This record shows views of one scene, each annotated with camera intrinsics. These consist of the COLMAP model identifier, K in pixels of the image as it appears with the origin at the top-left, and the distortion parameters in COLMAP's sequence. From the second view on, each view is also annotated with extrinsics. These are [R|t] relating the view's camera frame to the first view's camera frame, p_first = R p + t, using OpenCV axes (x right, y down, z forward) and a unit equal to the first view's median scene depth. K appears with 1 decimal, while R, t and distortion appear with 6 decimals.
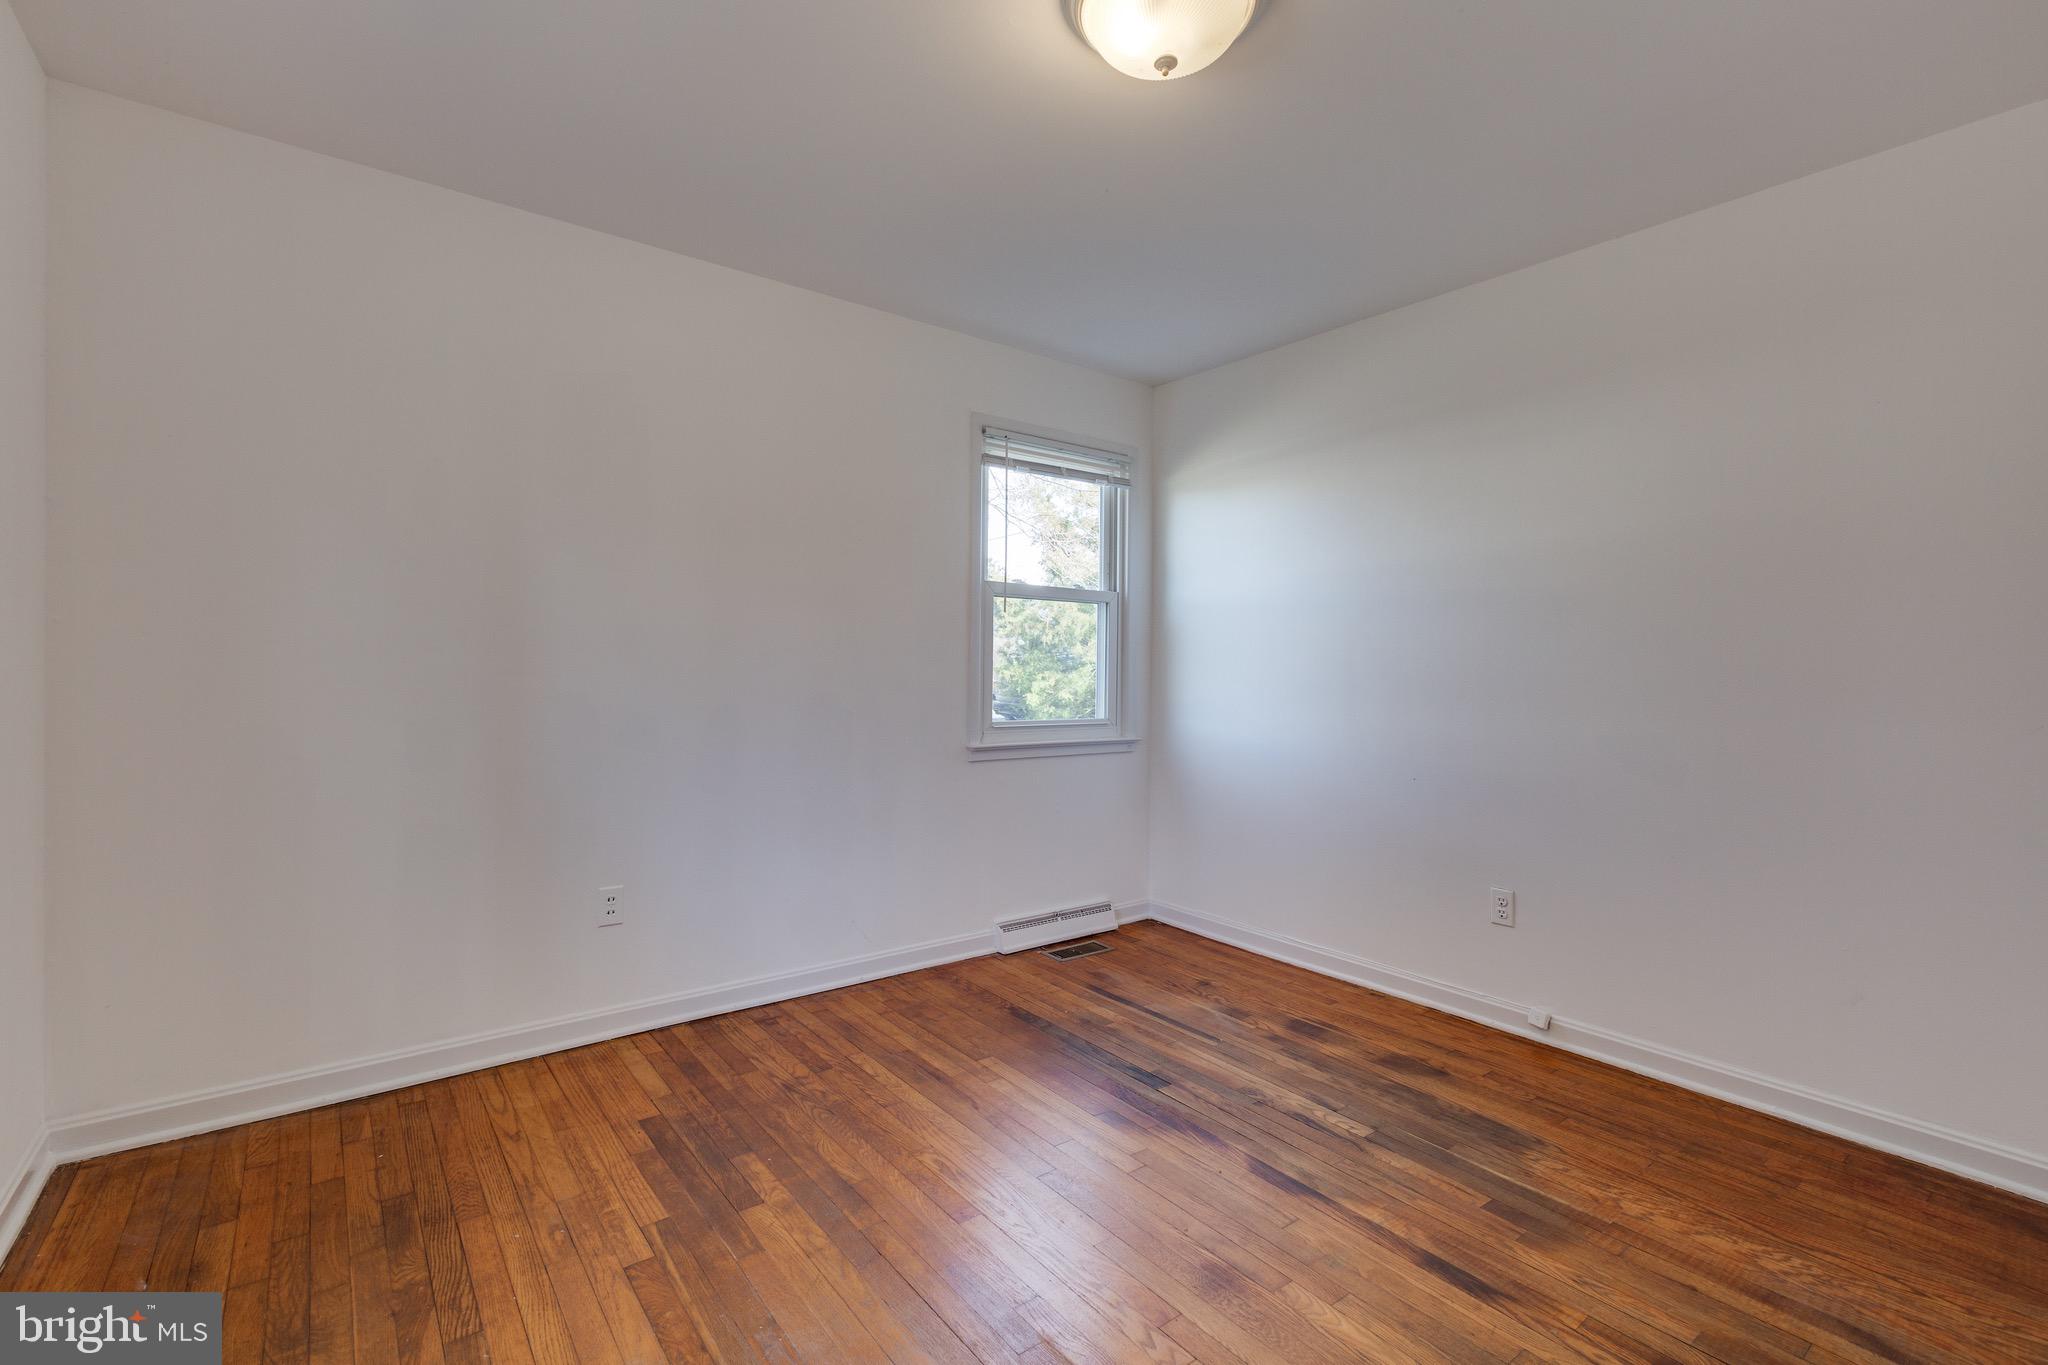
lens RADIAL K [[902.5, 0, 1015.8], [0, 902.5, 680.8], [0, 0, 1]] dist [-0.001595, -0.000744]
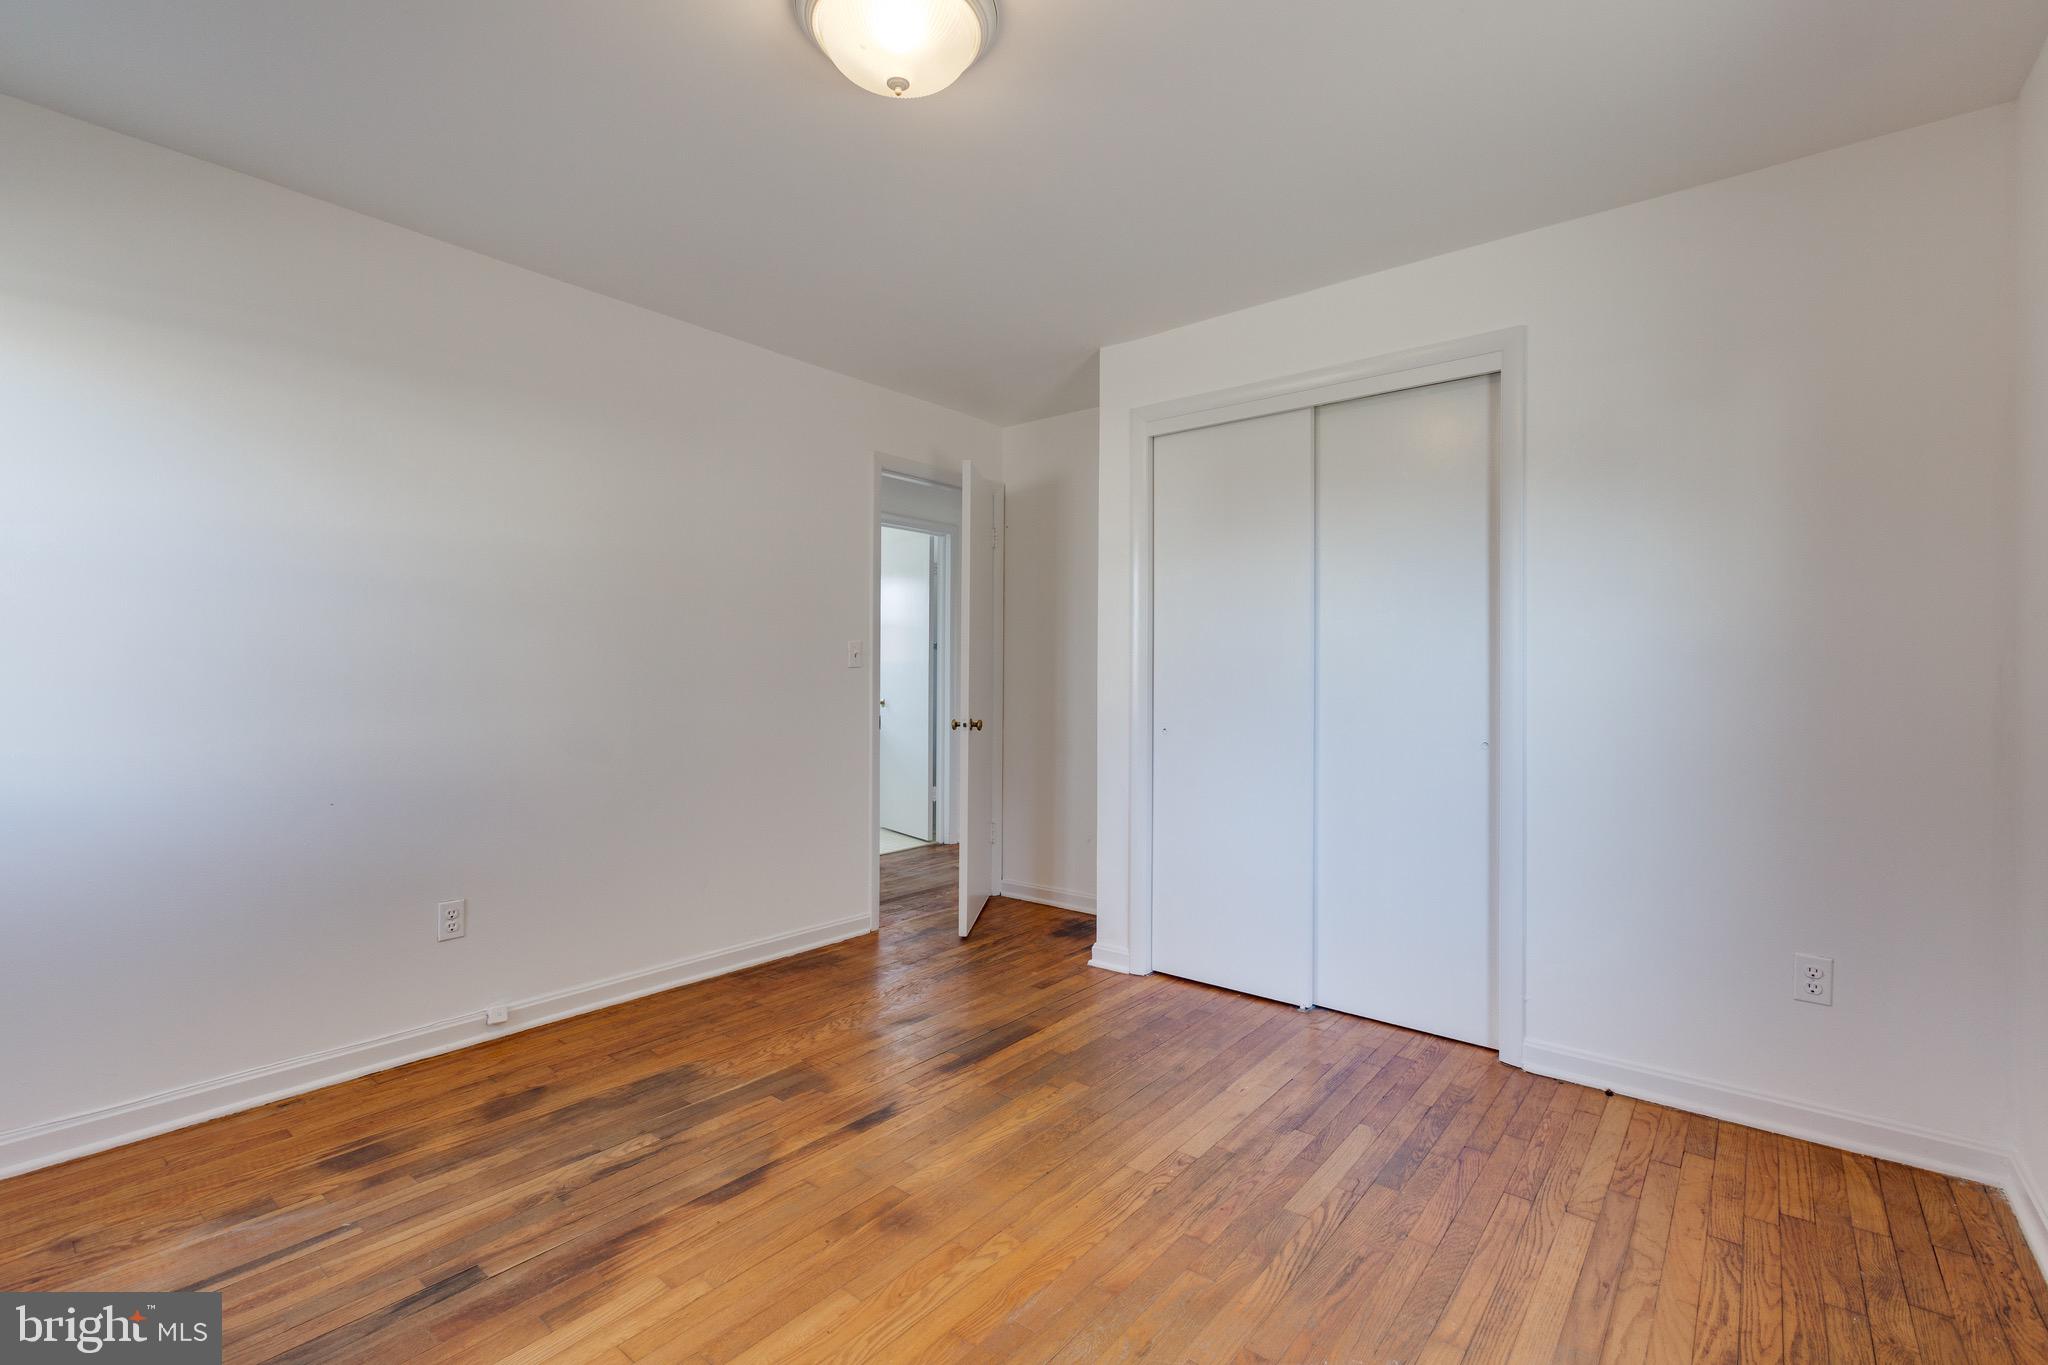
lens RADIAL K [[902.5, 0, 1022.9], [0, 902.5, 686.9], [0, 0, 1]] dist [-0.001595, -0.000744]
pose [[-0.229603, -0.026326, 0.972928, -0.593020], [0.008594, 0.999540, 0.029075, -0.016203], [-0.973246, 0.015037, -0.229271, 0.747292]]
